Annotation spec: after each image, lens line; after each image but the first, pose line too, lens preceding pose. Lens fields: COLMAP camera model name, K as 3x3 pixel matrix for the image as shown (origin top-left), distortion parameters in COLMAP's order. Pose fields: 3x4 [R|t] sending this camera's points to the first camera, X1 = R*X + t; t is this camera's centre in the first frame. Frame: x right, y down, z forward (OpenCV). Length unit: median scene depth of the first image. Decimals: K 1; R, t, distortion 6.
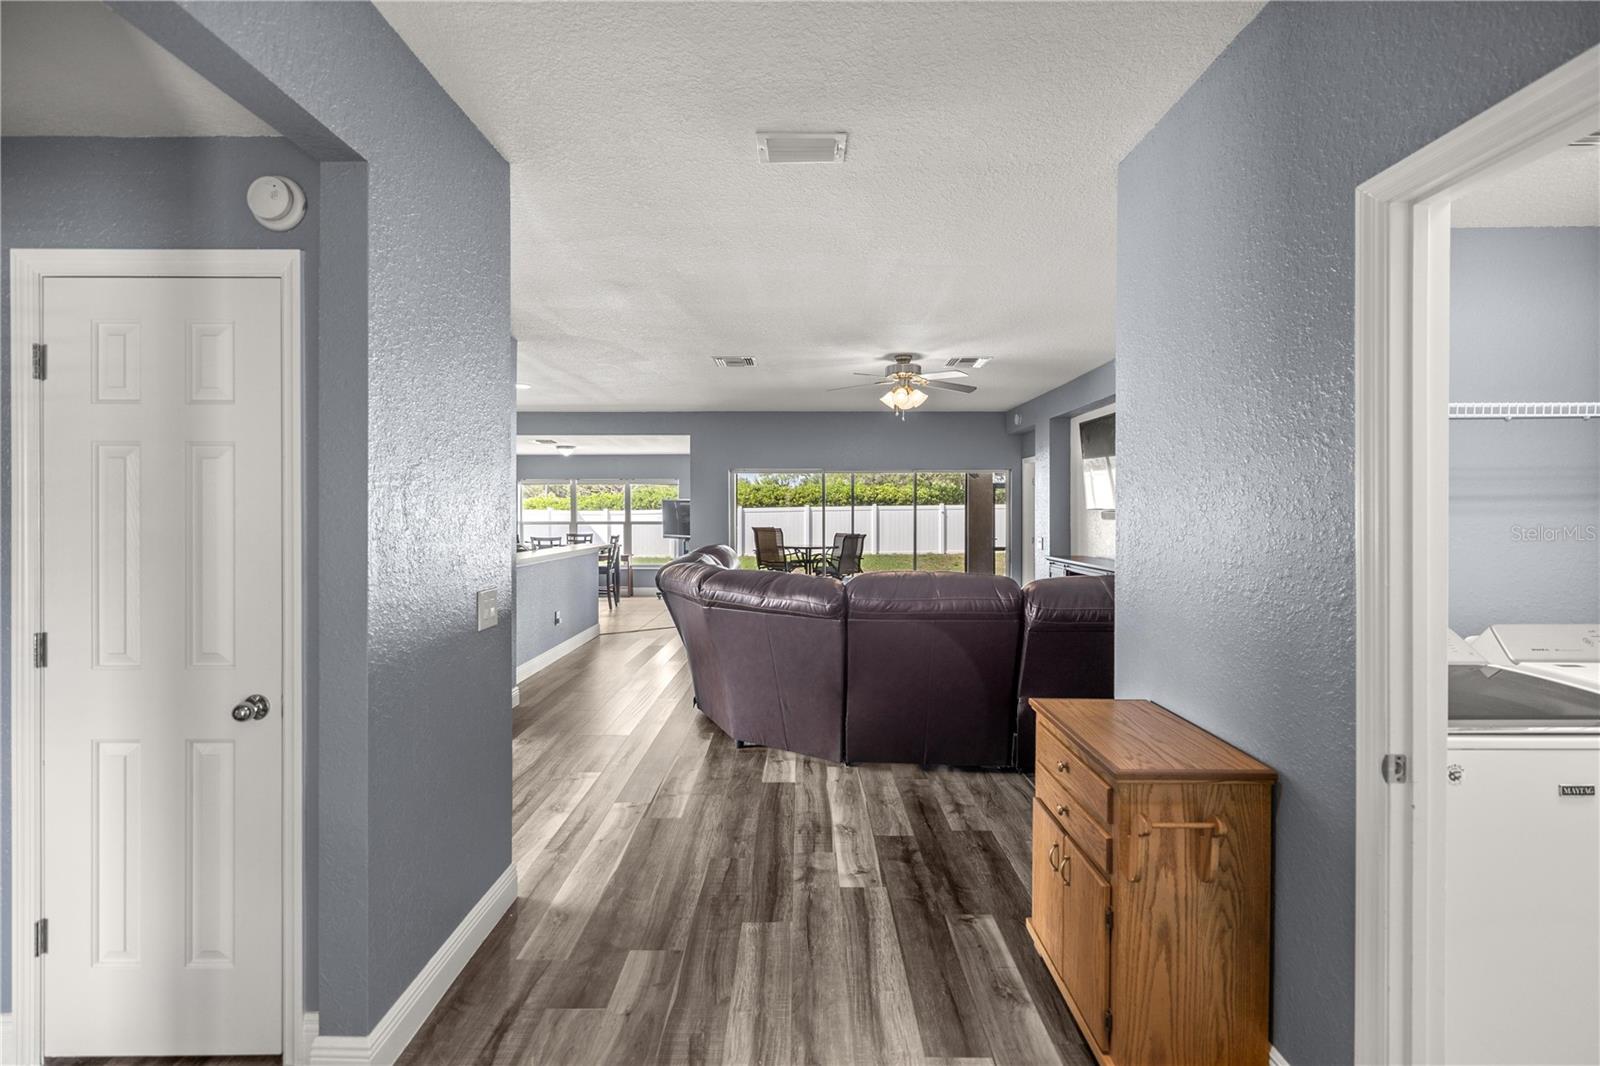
lens RADIAL K [[676.7, 0, 800.0], [0, 676.7, 510.1], [0, 0, 1]] dist [0.002575, -0.000657]
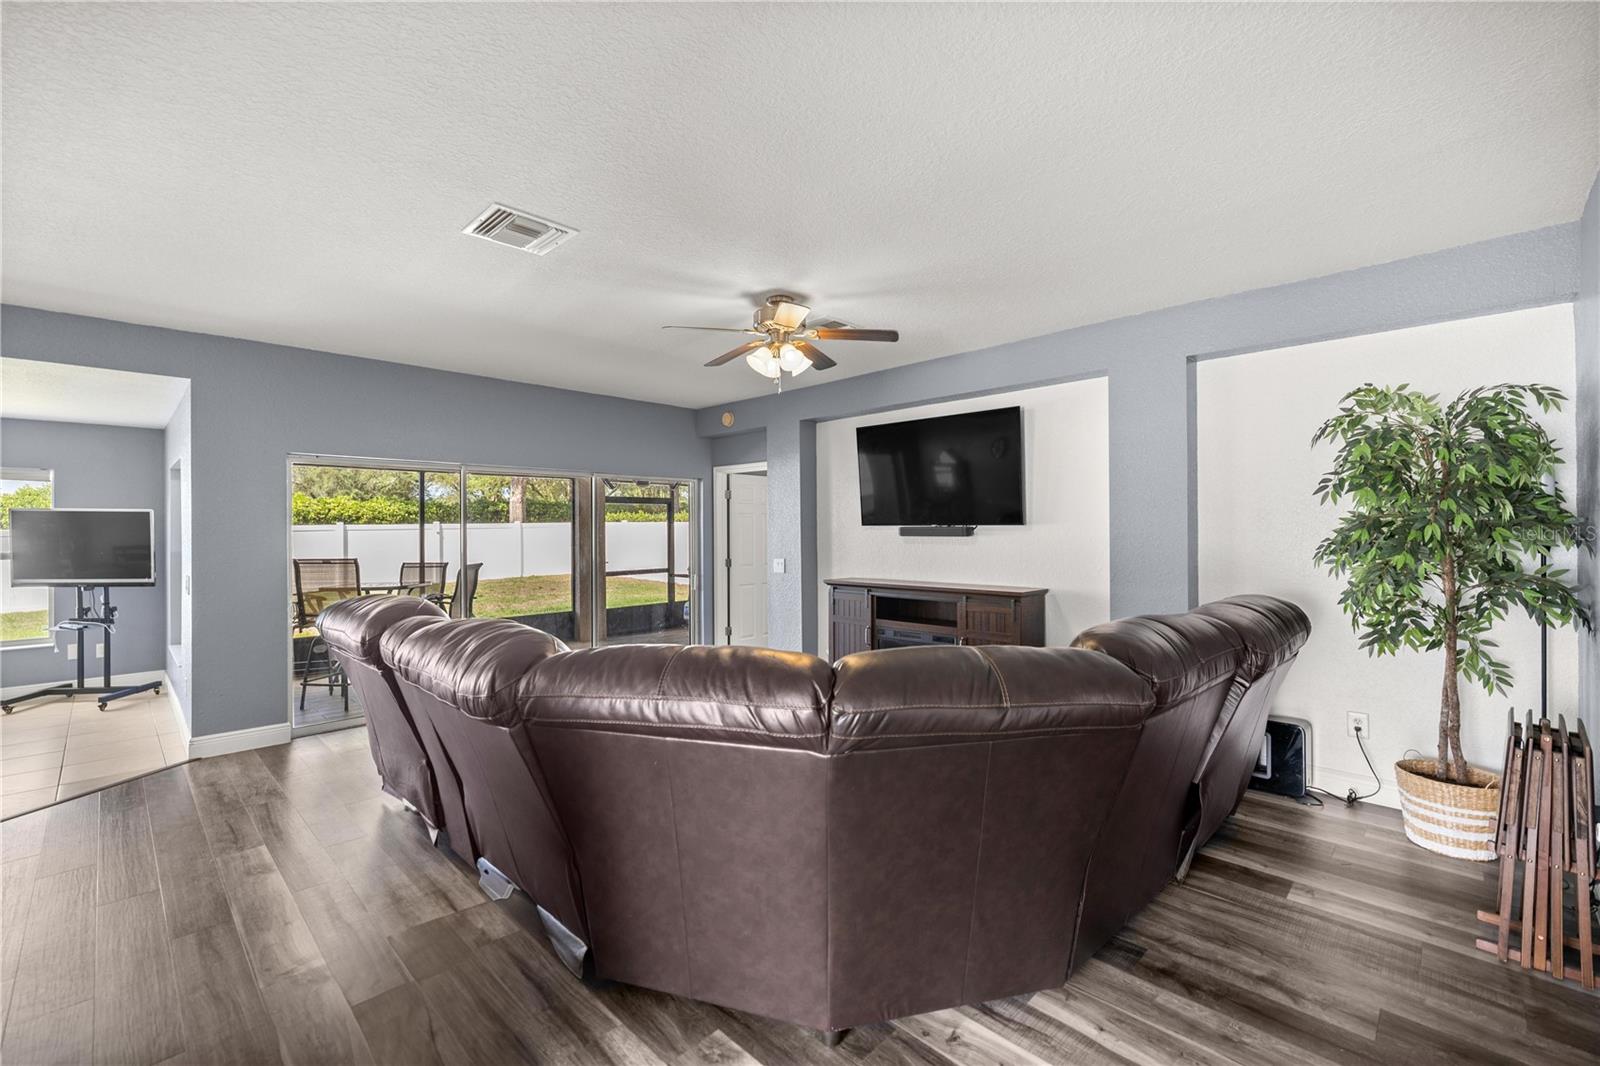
lens RADIAL K [[676.7, 0, 787.6], [0, 676.7, 530.7], [0, 0, 1]] dist [0.002575, -0.000657]
pose [[0.700558, -0.005625, 0.713573, -0.211414], [0.005145, 0.999983, 0.002832, 0.001782], [-0.713577, 0.001688, 0.700575, 0.340859]]
